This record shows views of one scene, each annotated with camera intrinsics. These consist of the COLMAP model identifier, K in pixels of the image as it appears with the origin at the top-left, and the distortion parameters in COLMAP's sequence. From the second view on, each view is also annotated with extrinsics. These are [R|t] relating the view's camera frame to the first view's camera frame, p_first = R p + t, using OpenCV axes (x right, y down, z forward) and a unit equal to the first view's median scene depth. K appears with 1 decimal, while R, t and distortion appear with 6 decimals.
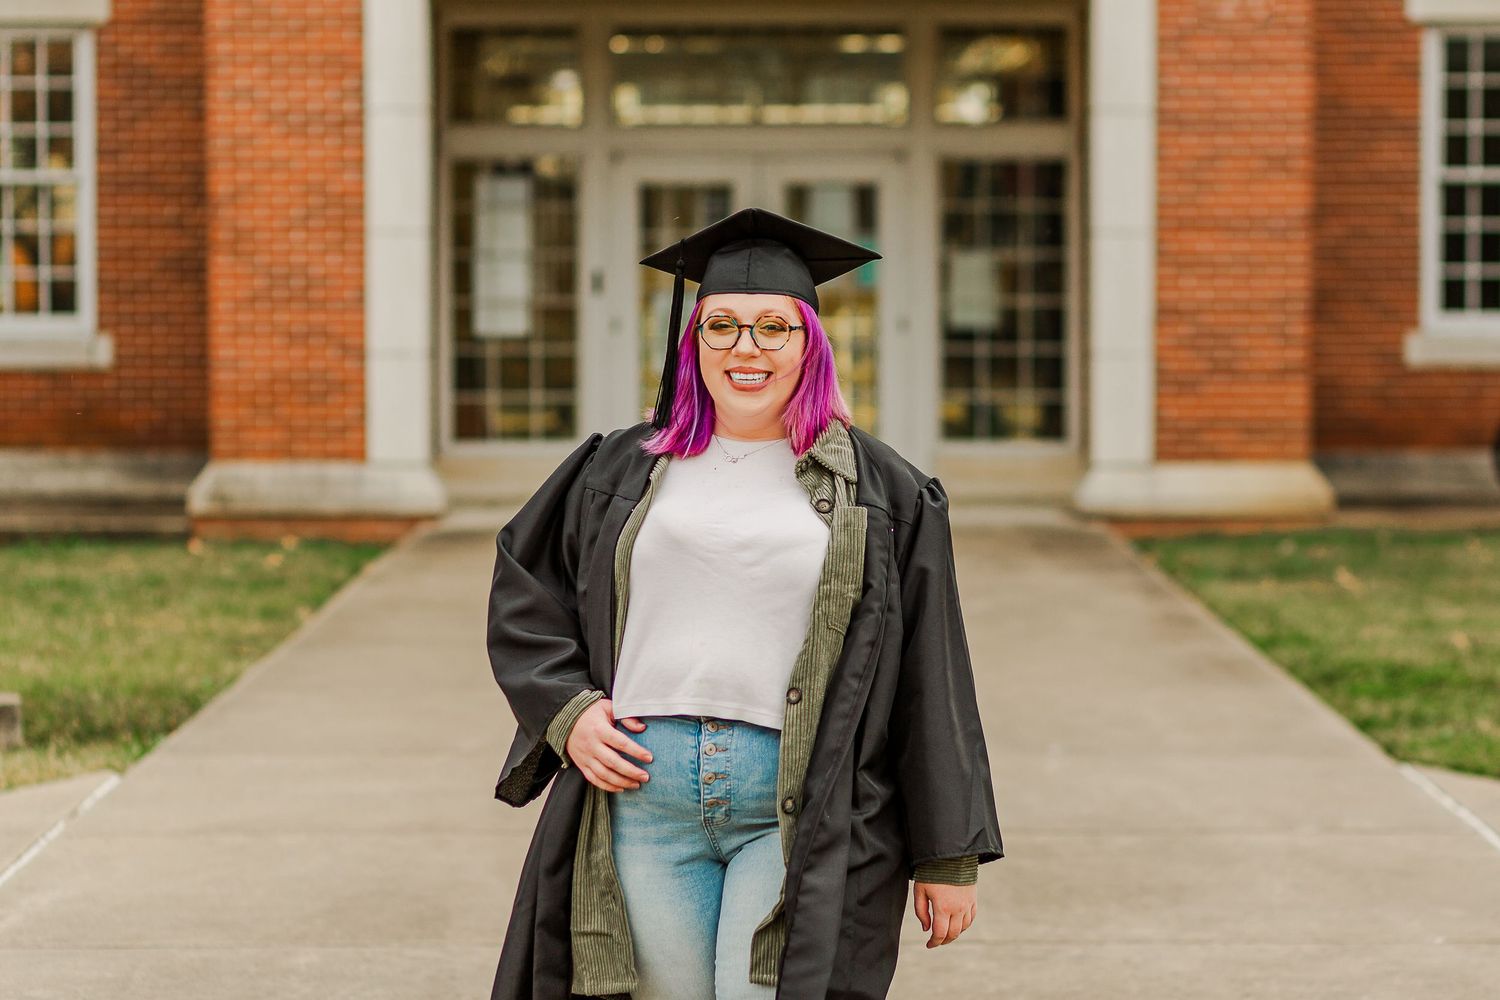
lens RADIAL K [[4974.4, 0, 741.3], [0, 4974.4, 507.8], [0, 0, 1]] dist [0.123988, 0.000000]
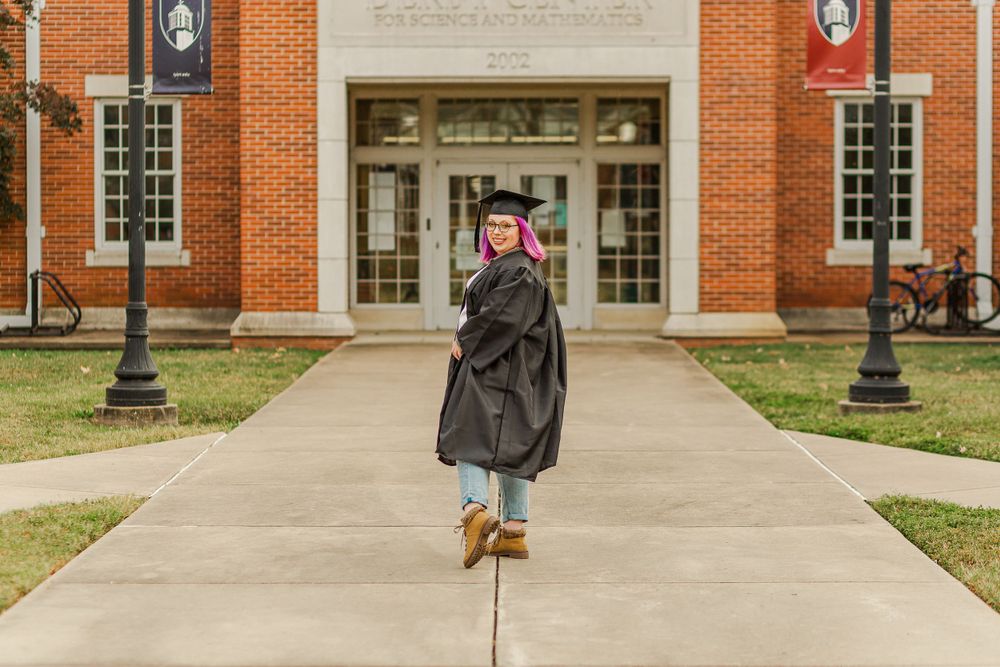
lens RADIAL K [[3066.1, 0, 490.8], [0, 3066.1, 329.7], [0, 0, 1]] dist [0.002580, 0.000000]
pose [[0.999982, 0.000142, -0.006059, 0.004337], [-0.000221, 0.999915, -0.013067, 0.014907], [0.006057, 0.013068, 0.999896, -0.266558]]
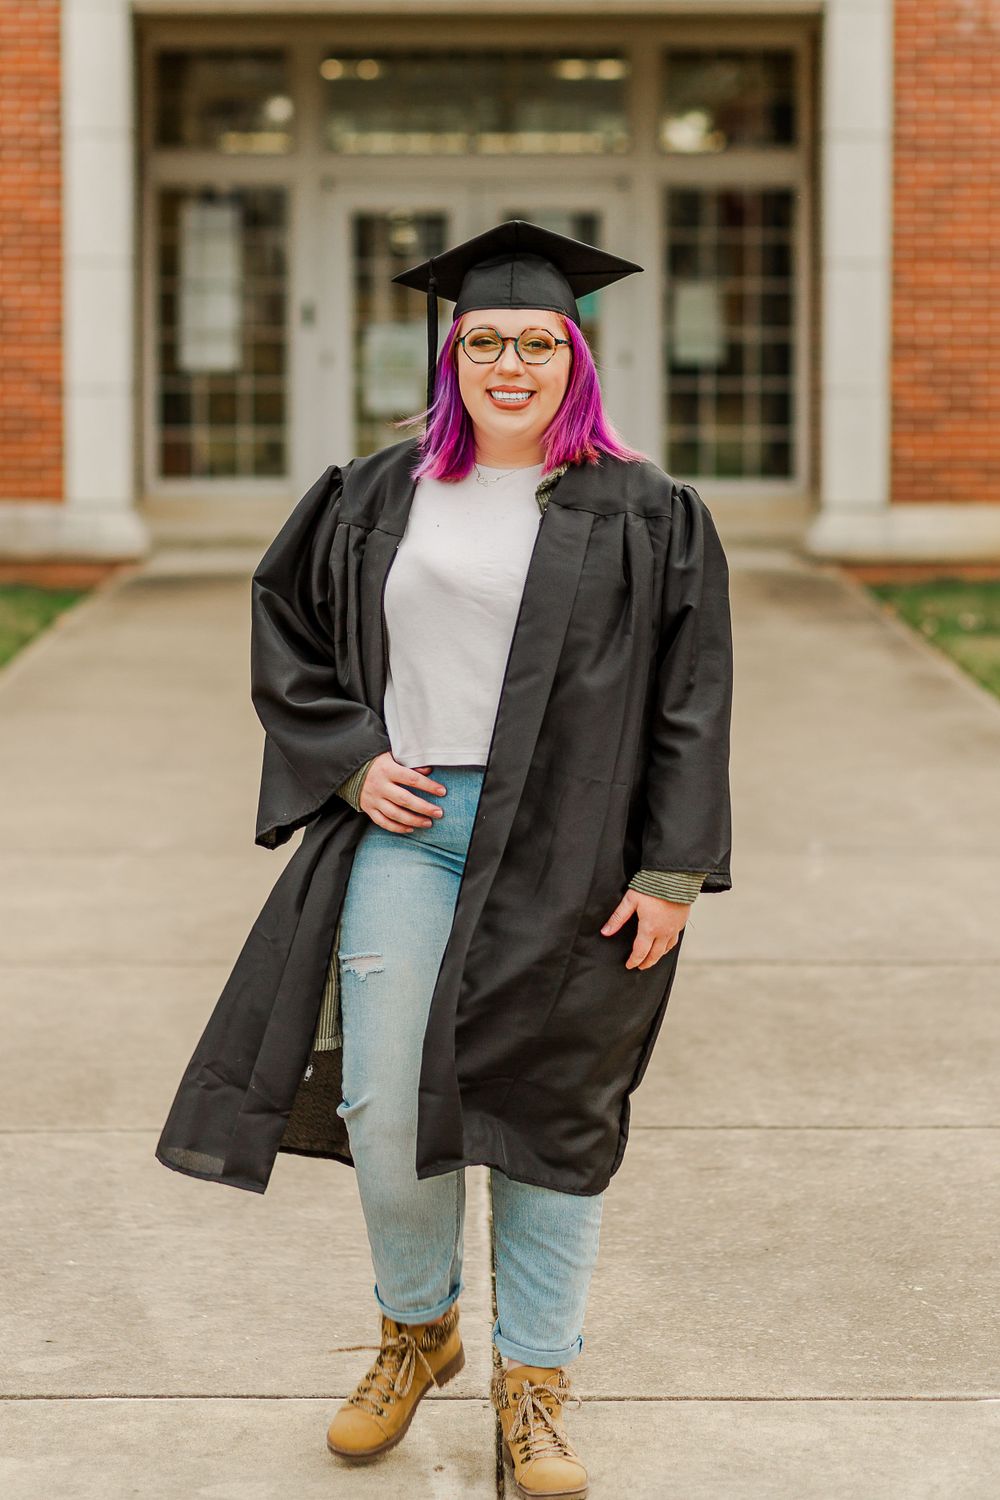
lens RADIAL K [[4599.1, 0, 502.6], [0, 4599.1, 741.1], [0, 0, 1]] dist [0.002580, 0.000000]
pose [[0.999942, 0.000443, 0.010749, -0.000901], [-0.000959, 0.998842, 0.048094, -0.006125], [-0.010716, -0.048102, 0.998785, 0.114632]]
